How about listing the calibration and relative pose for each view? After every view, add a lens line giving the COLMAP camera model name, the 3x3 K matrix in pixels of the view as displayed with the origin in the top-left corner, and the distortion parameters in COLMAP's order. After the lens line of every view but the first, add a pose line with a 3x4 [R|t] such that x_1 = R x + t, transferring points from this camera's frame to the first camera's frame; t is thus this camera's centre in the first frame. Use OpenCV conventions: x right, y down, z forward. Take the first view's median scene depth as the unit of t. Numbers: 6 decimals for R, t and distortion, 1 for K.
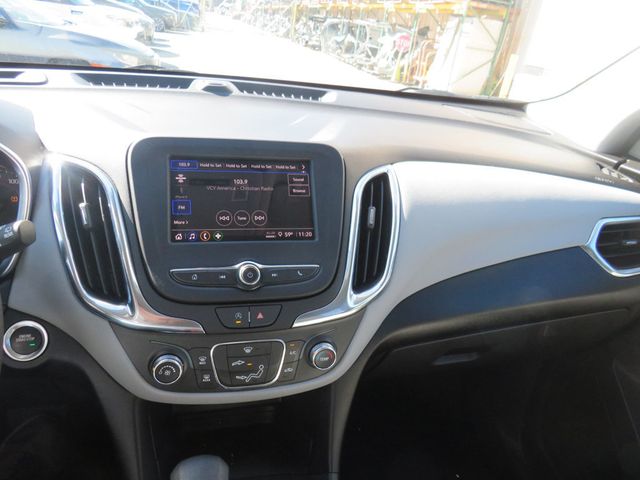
lens RADIAL K [[457.9, 0, 311.2], [0, 457.9, 261.1], [0, 0, 1]] dist [-0.059561, 0.044875]
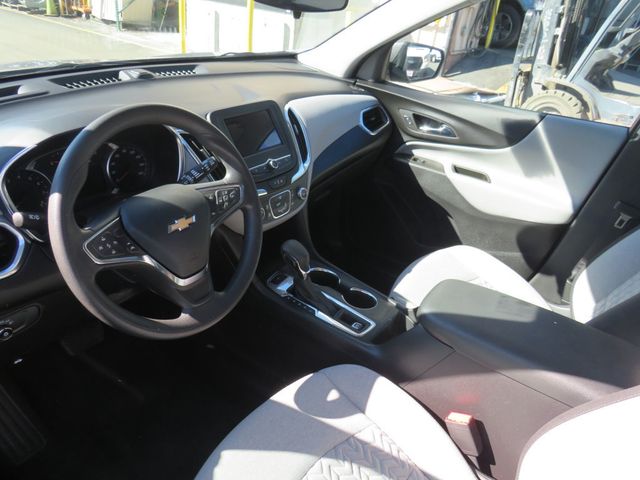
lens RADIAL K [[457.9, 0, 311.2], [0, 457.9, 261.1], [0, 0, 1]] dist [-0.059561, 0.044875]
pose [[0.772695, -0.366109, 0.518561, -1.251149], [0.285200, 0.930052, 0.231656, 0.005982], [-0.567100, -0.031106, 0.823061, -0.914433]]
